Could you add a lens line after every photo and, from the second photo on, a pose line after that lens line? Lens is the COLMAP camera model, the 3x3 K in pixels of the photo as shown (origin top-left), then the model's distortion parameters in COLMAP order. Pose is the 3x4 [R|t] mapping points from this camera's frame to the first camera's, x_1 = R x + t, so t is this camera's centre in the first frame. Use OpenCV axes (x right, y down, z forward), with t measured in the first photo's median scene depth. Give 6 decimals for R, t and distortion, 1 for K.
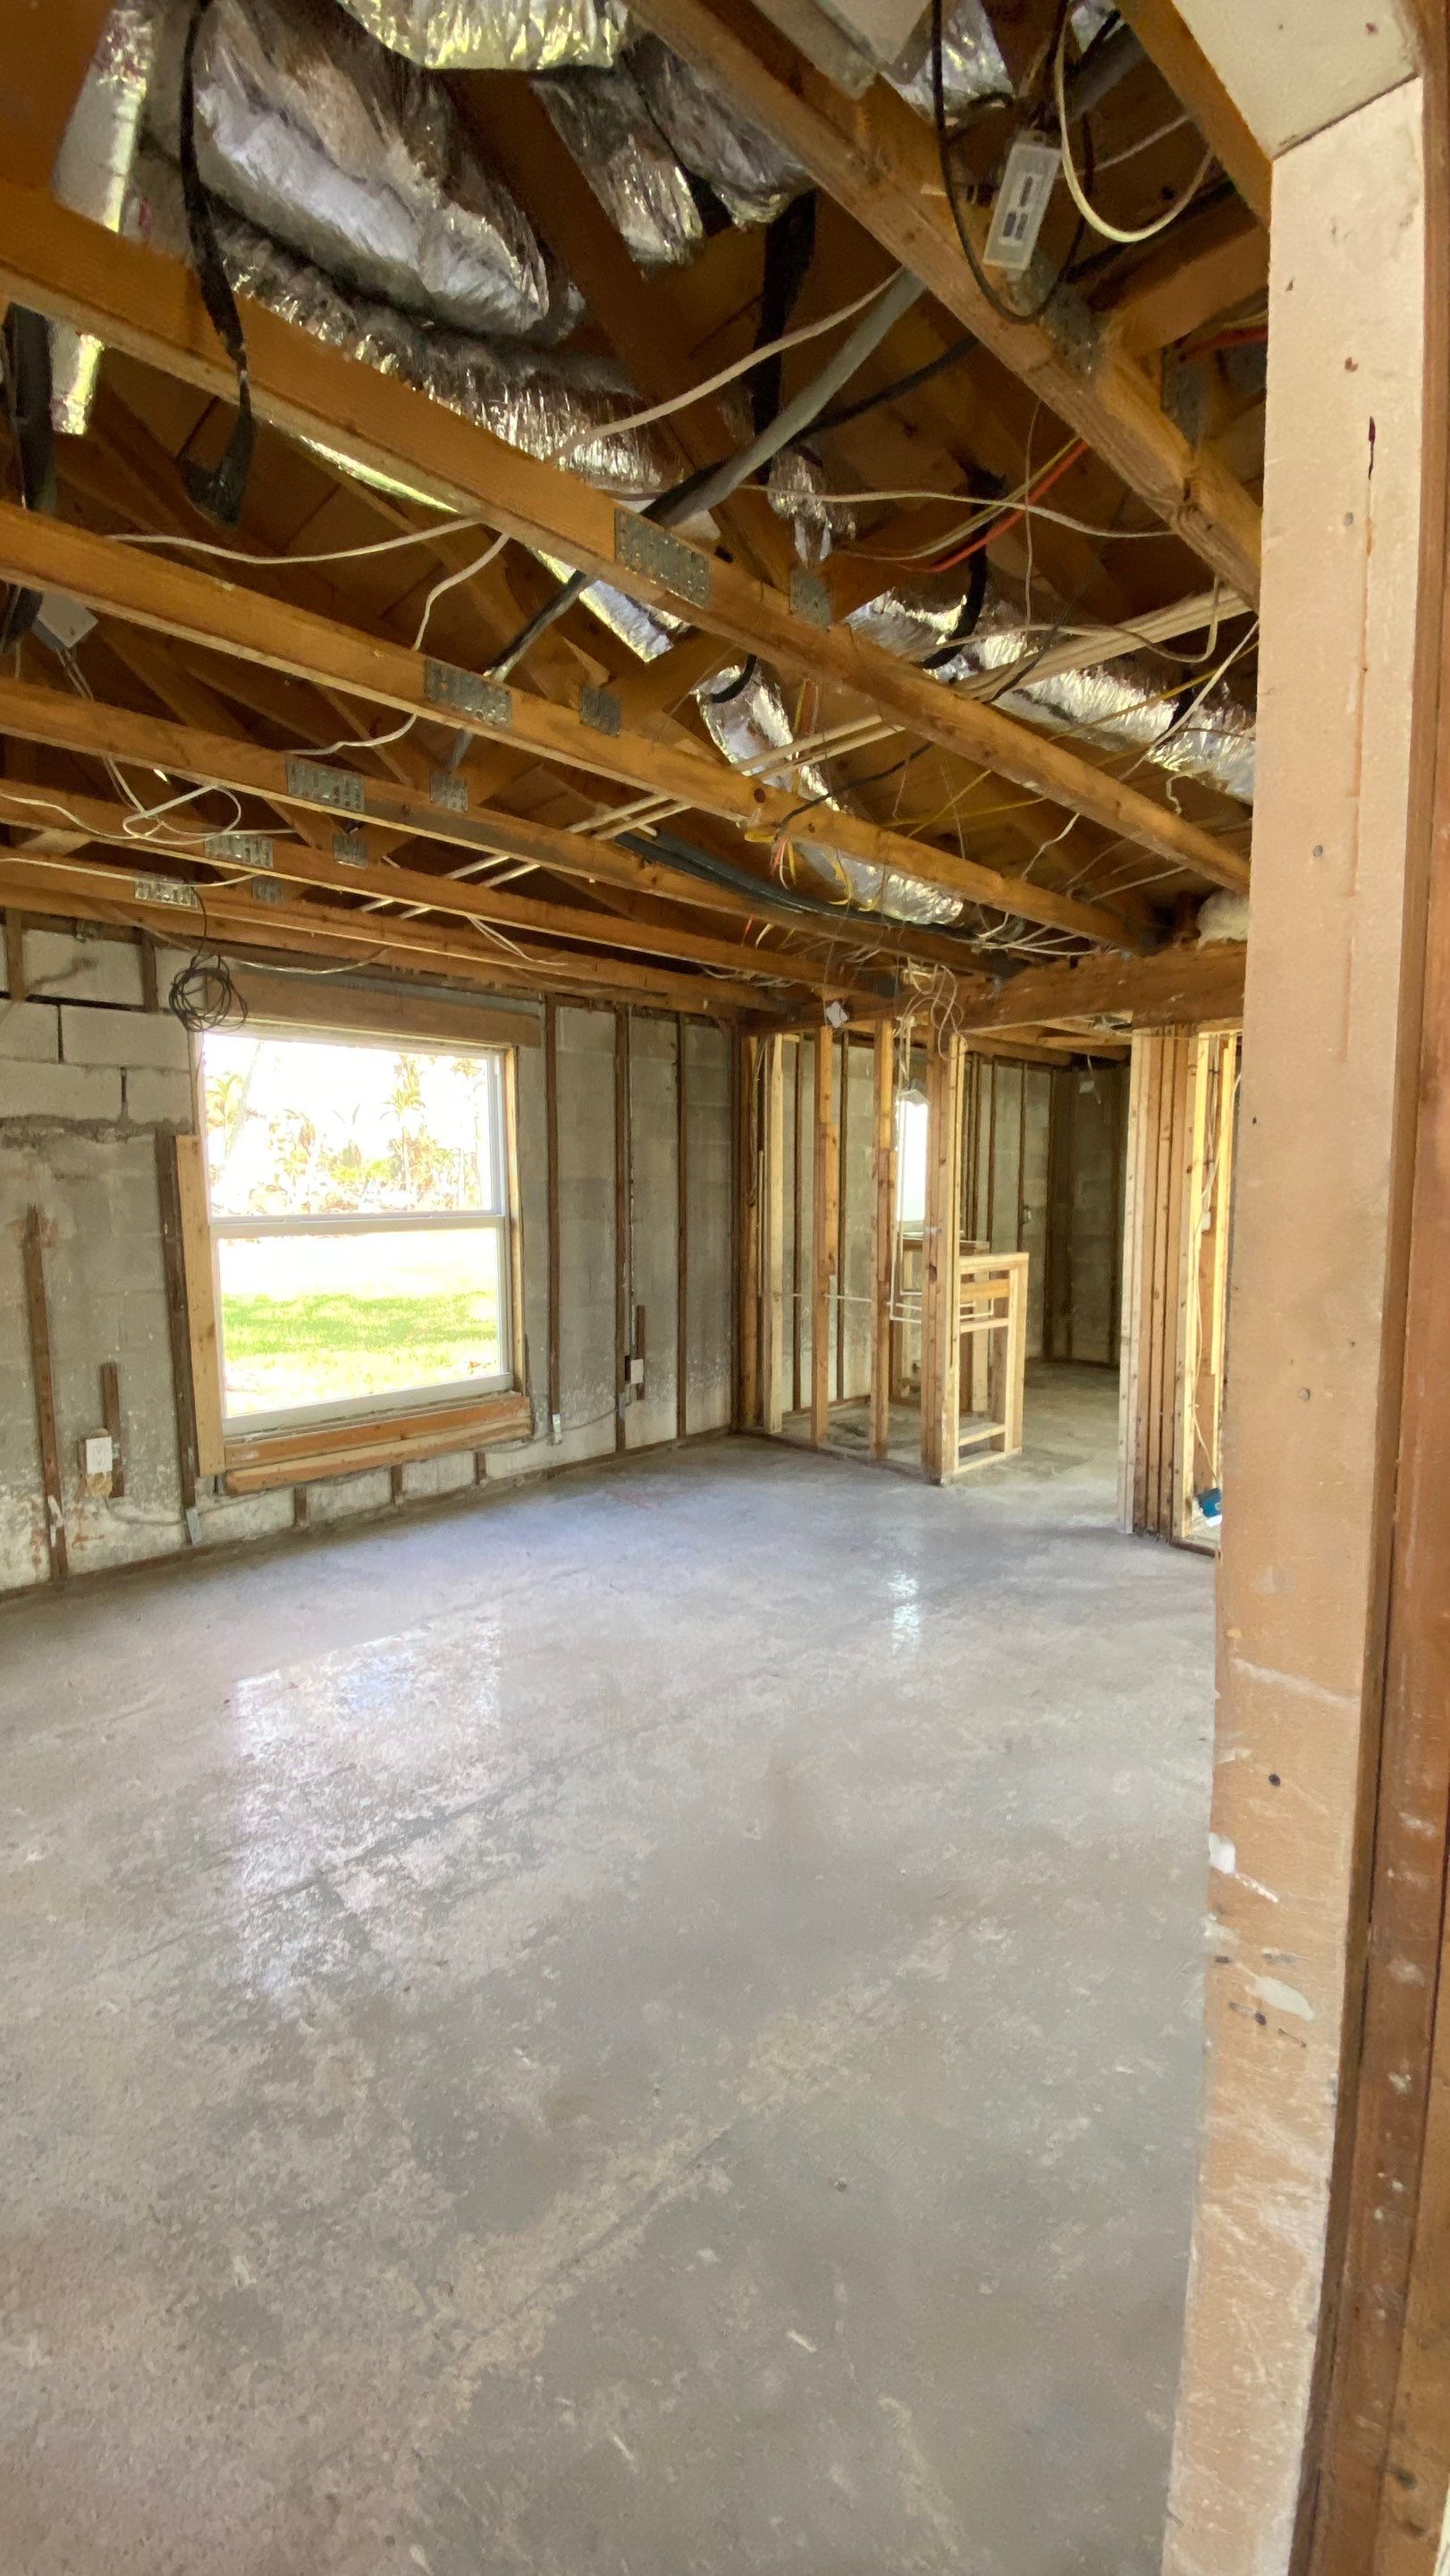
lens RADIAL K [[1051.8, 0, 727.0], [0, 1051.8, 1279.4], [0, 0, 1]] dist [0.018452, -0.018612]
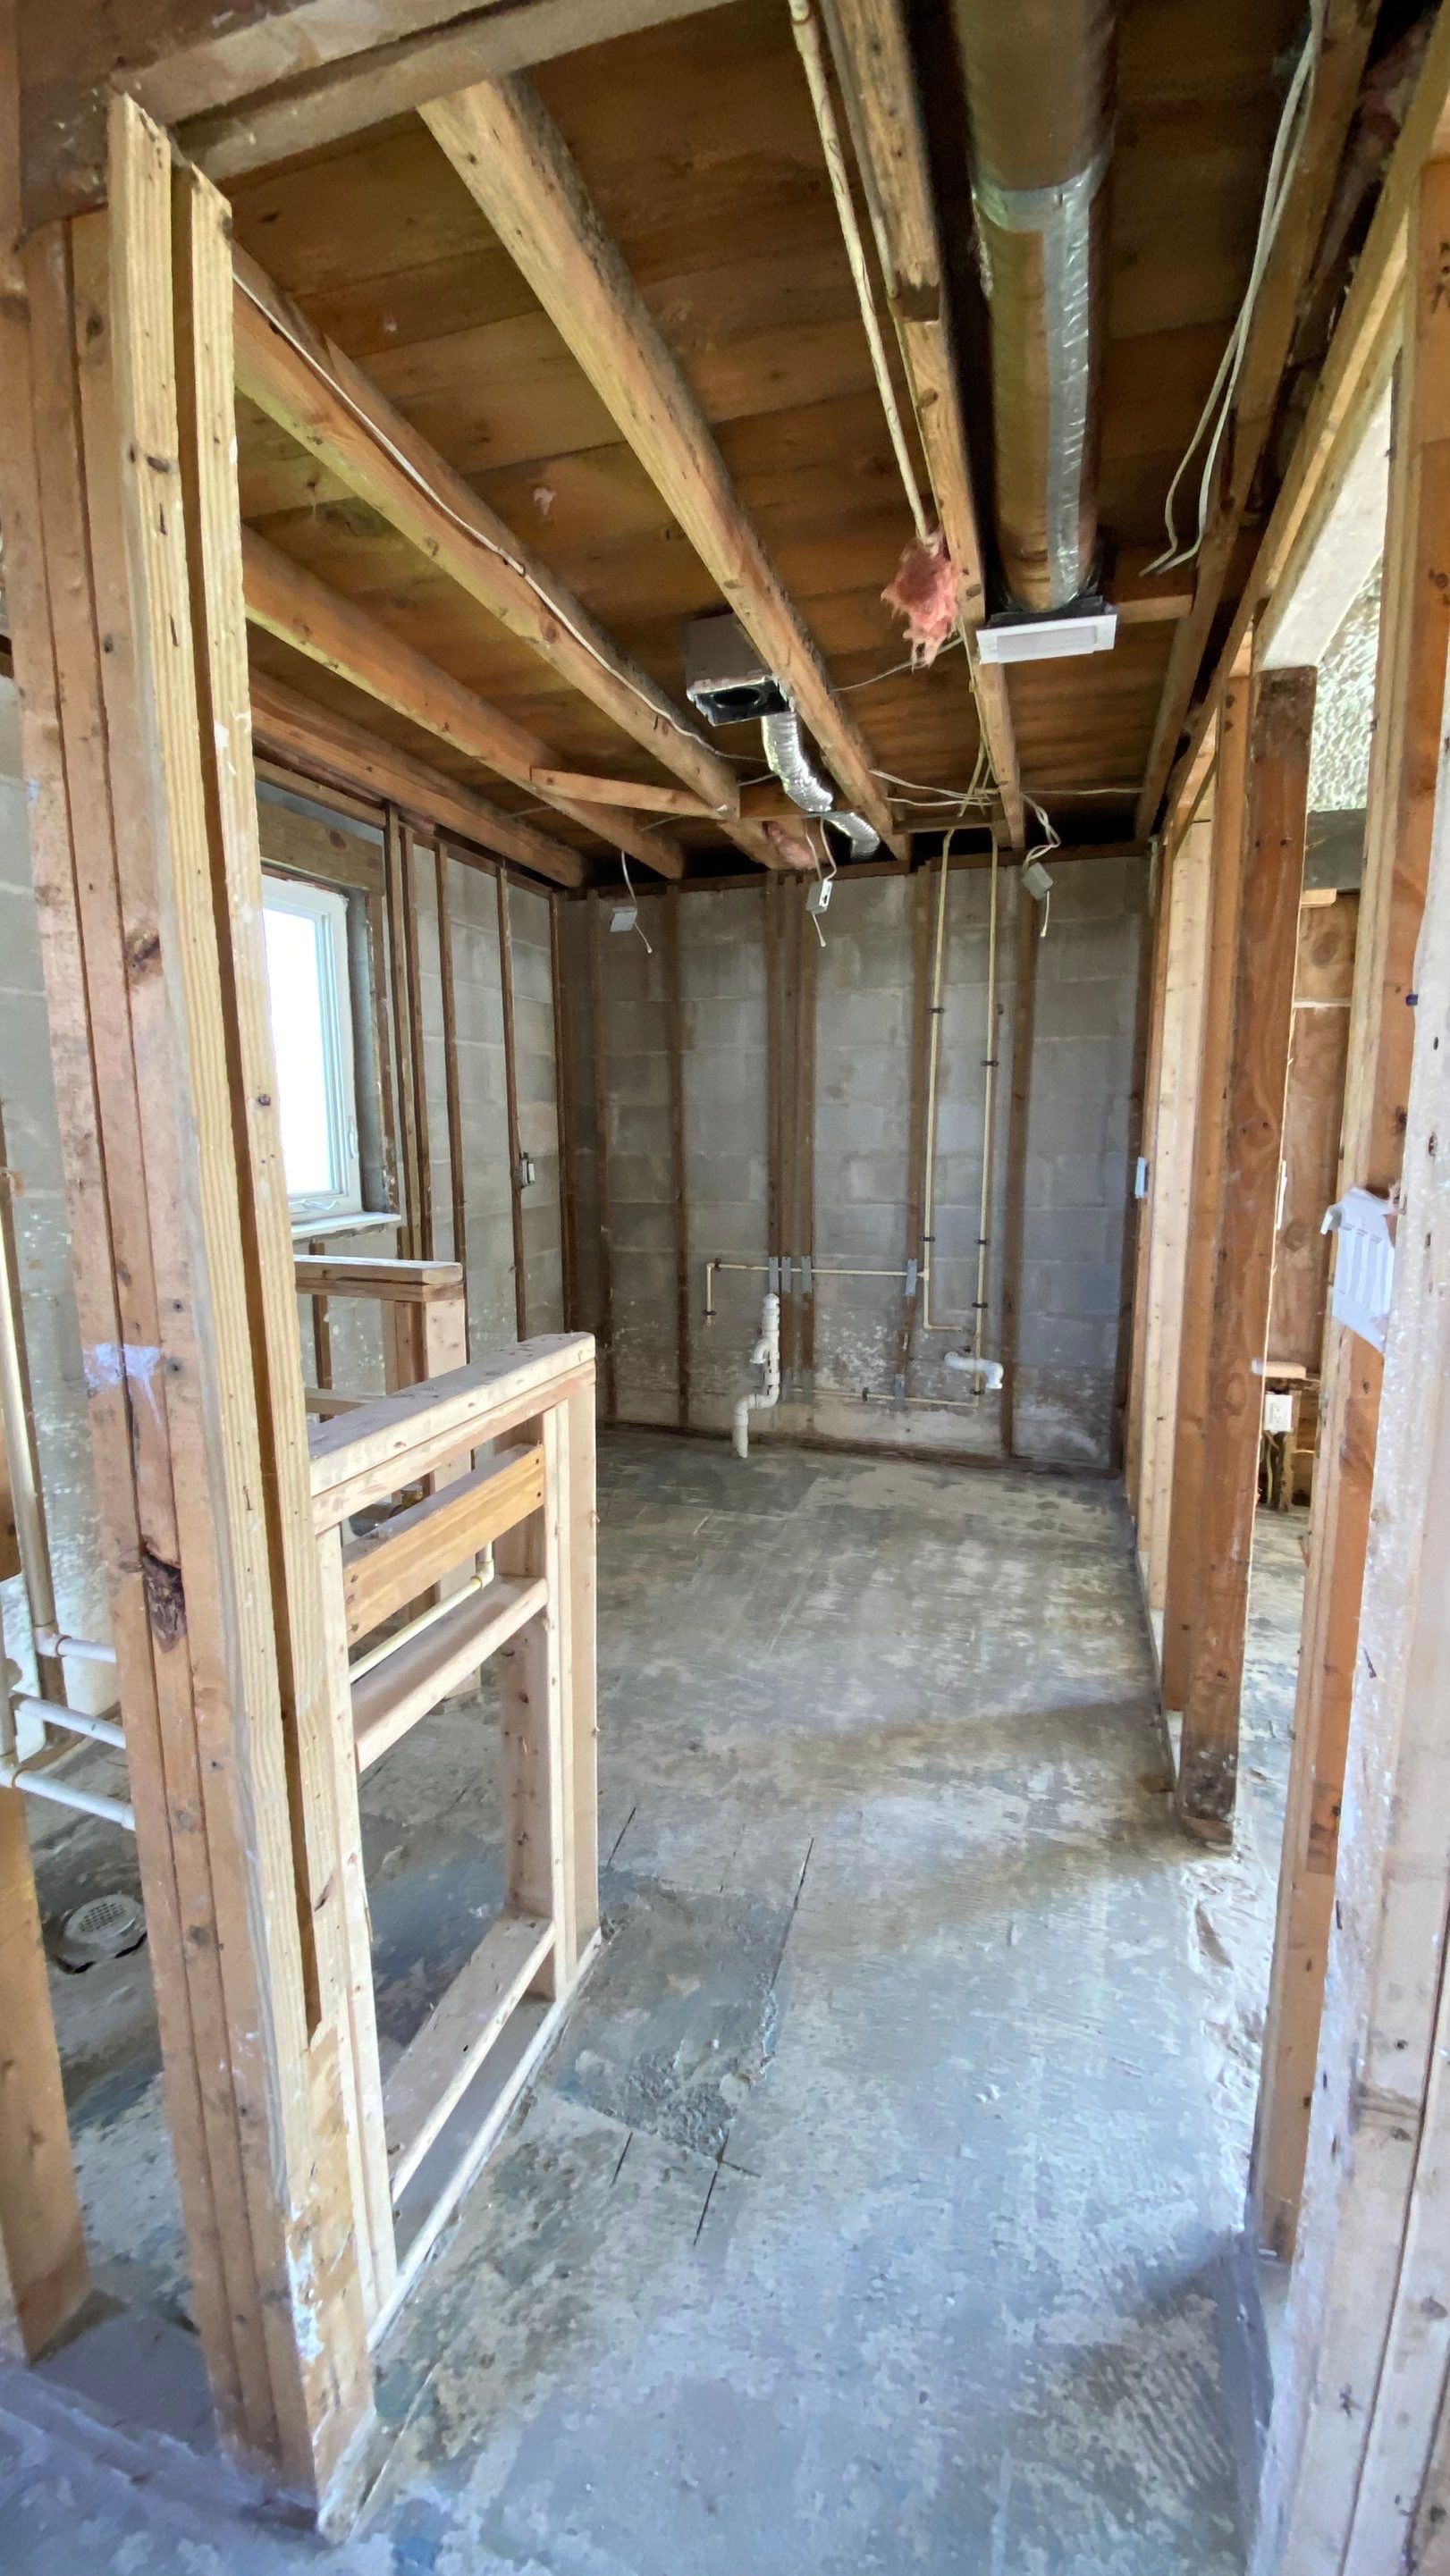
lens RADIAL K [[1051.8, 0, 727.0], [0, 1051.8, 1279.4], [0, 0, 1]] dist [0.018452, -0.018612]
pose [[0.879862, -0.085045, 0.467557, 0.124939], [0.060574, 0.995902, 0.067158, -0.037307], [-0.471352, -0.030768, 0.881408, 0.496812]]
